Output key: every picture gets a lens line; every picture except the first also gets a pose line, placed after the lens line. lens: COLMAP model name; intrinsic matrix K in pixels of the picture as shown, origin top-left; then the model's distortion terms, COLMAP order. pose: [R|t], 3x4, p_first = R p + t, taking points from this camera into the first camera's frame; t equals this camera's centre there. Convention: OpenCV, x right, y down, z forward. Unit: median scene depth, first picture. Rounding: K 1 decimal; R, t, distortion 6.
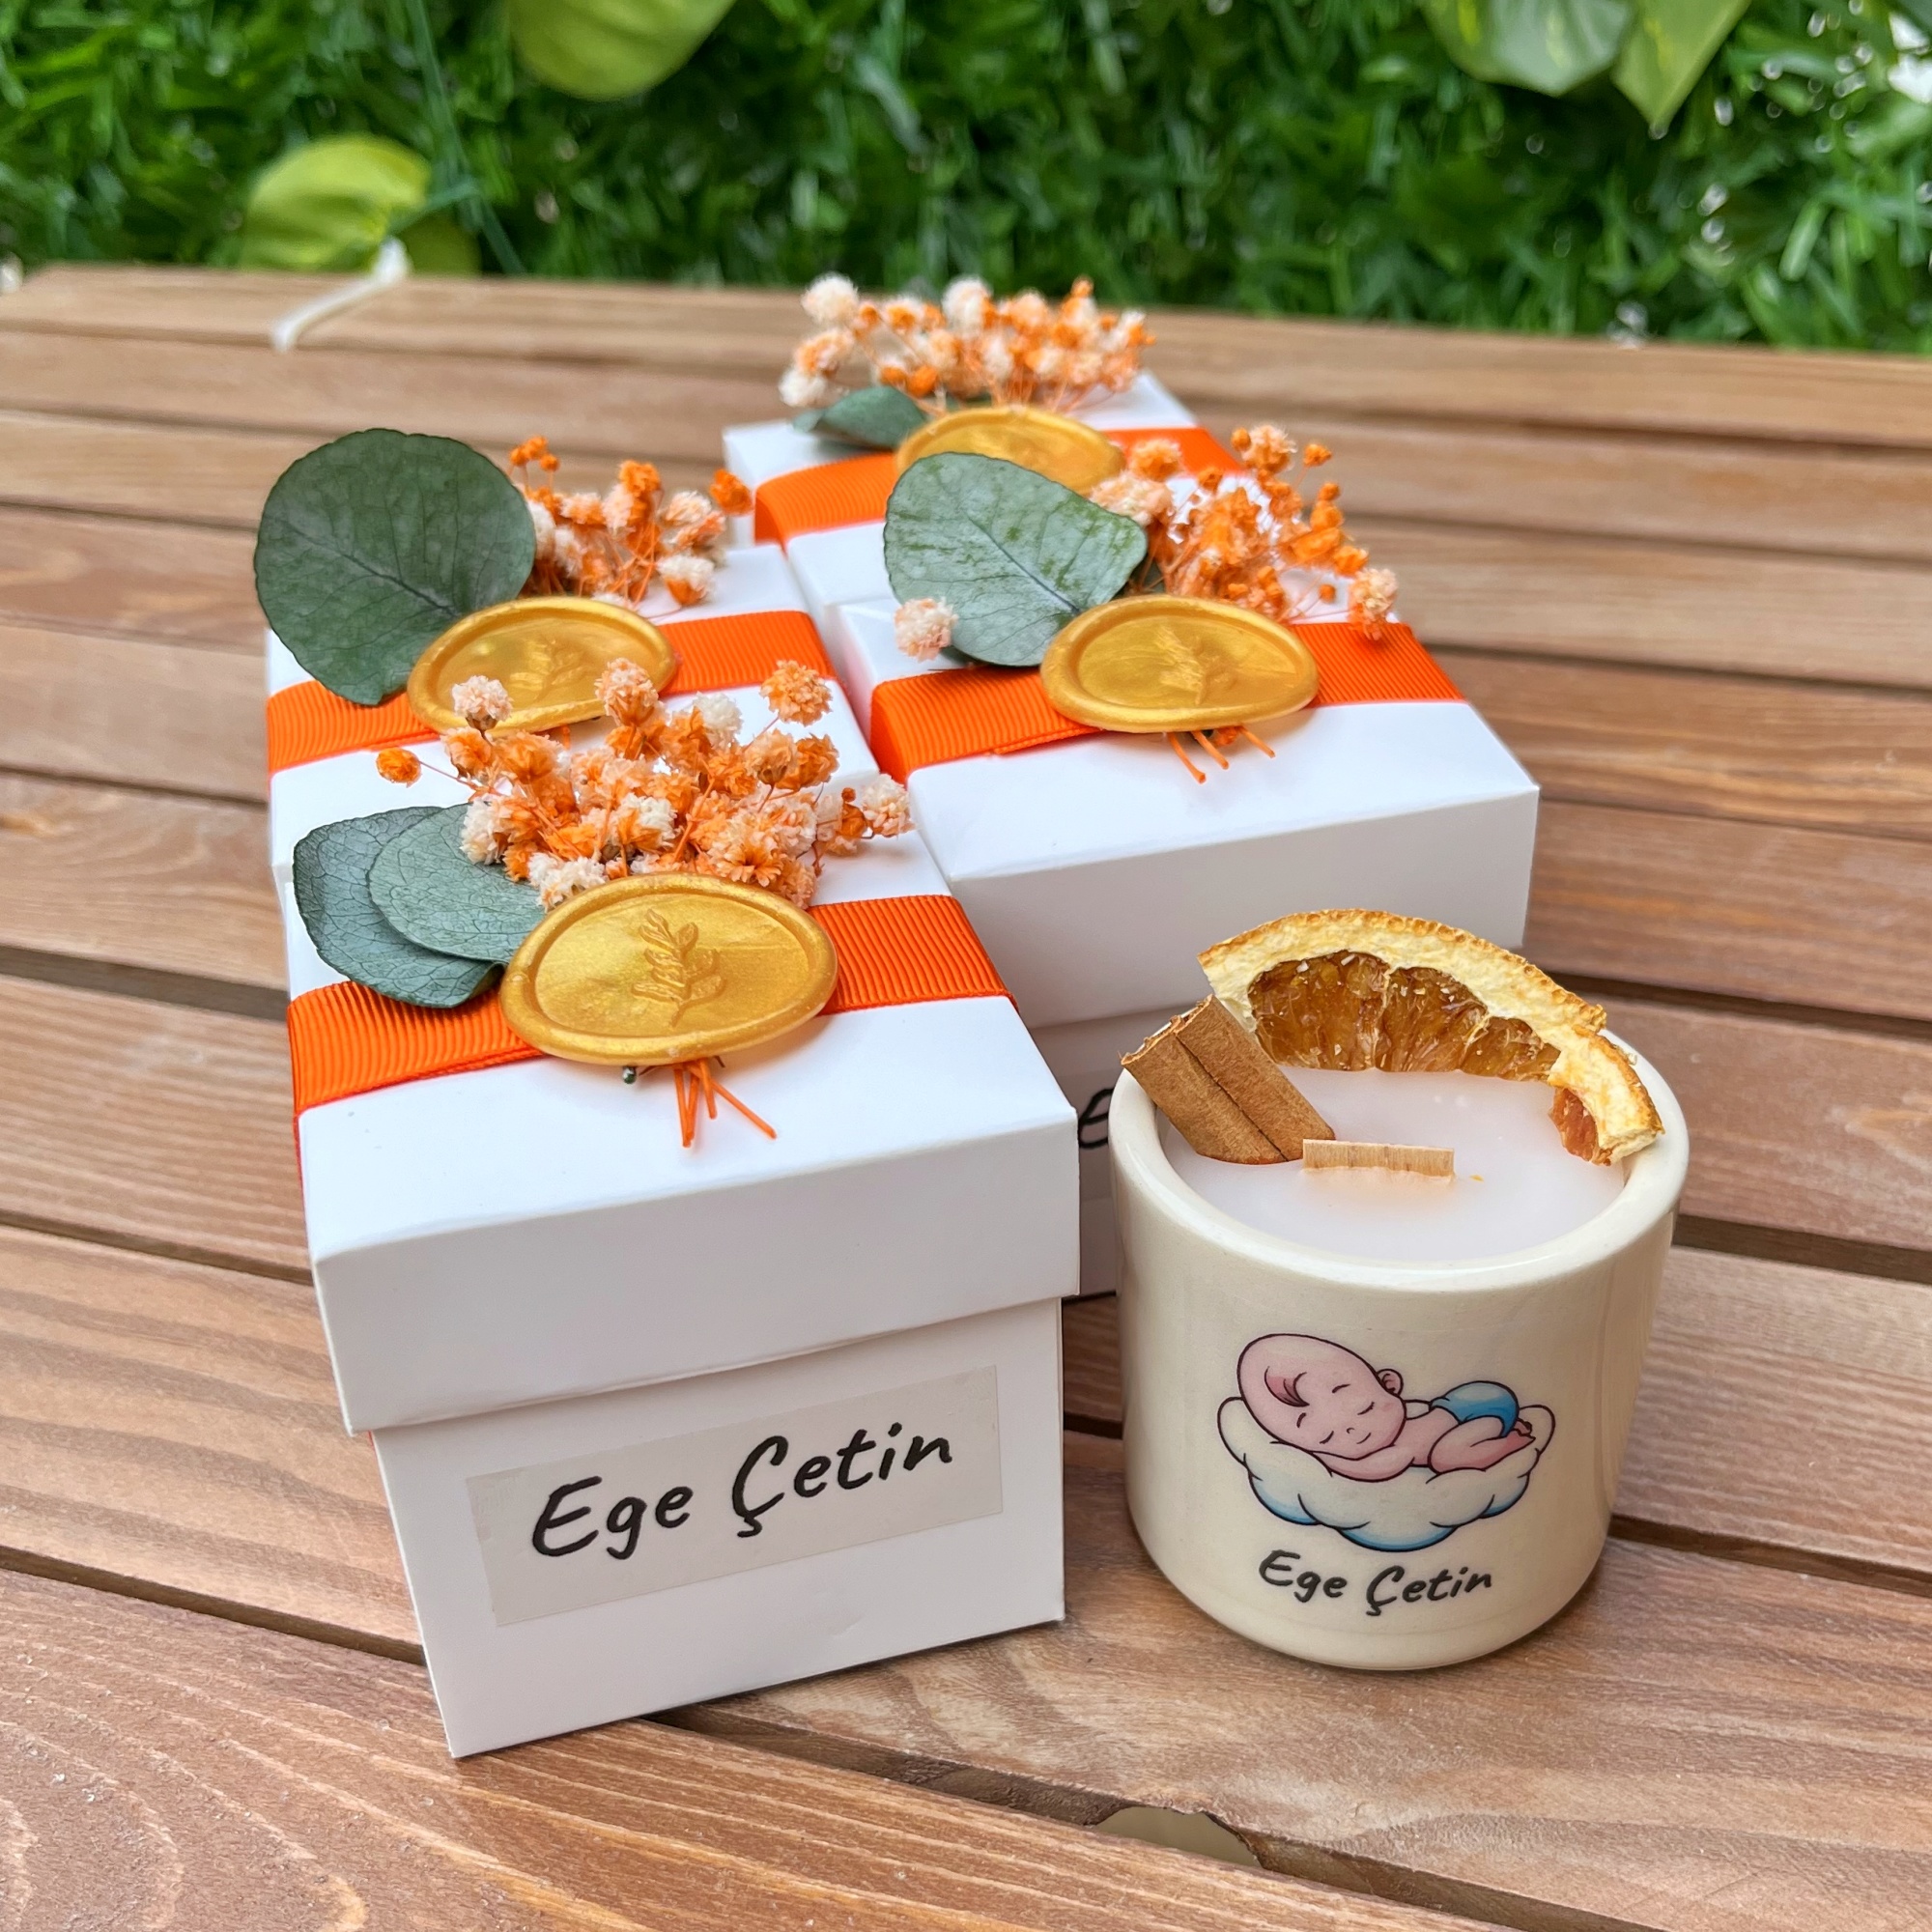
lens RADIAL K [[2277.6, 0, 975.4], [0, 2277.6, 900.8], [0, 0, 1]] dist [0.018473, -0.045437]
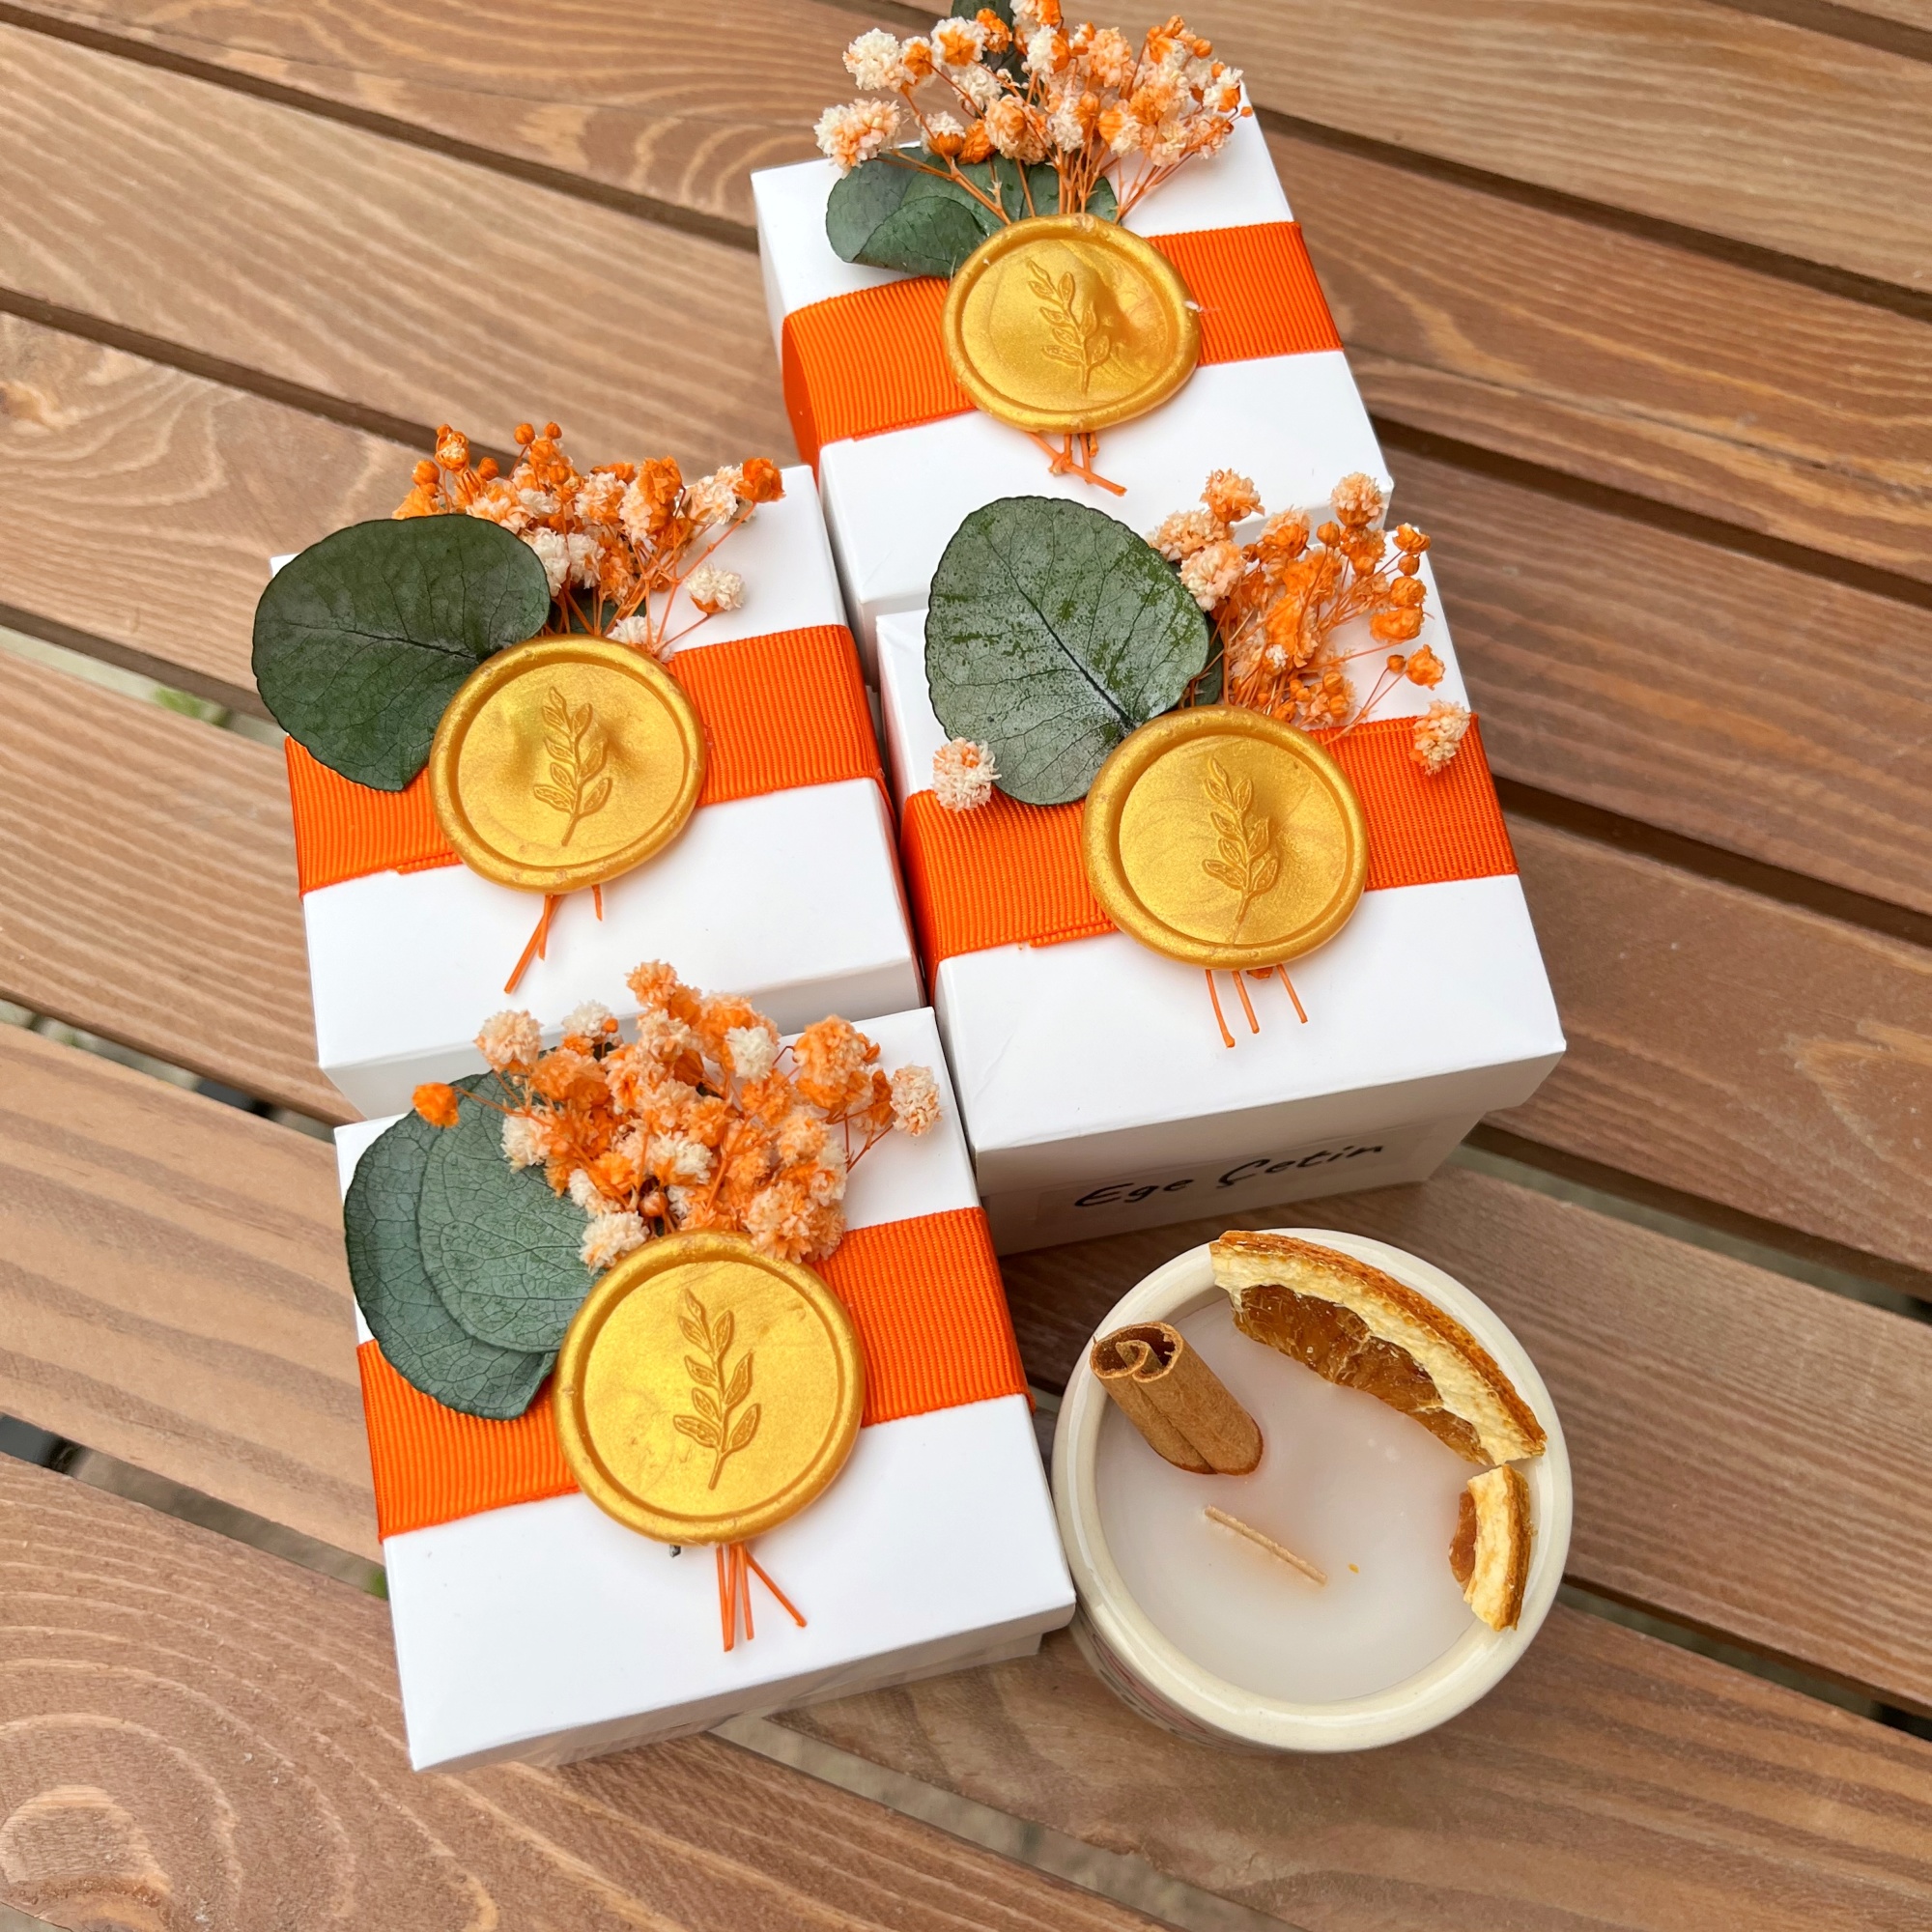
lens RADIAL K [[2055.2, 0, 959.9], [0, 2055.2, 872.4], [0, 0, 1]] dist [0.009950, -0.022331]
pose [[0.998651, 0.051601, 0.005838, -0.033360], [-0.046234, 0.832279, 0.552426, -0.685092], [0.023647, -0.551951, 0.833541, 0.316278]]
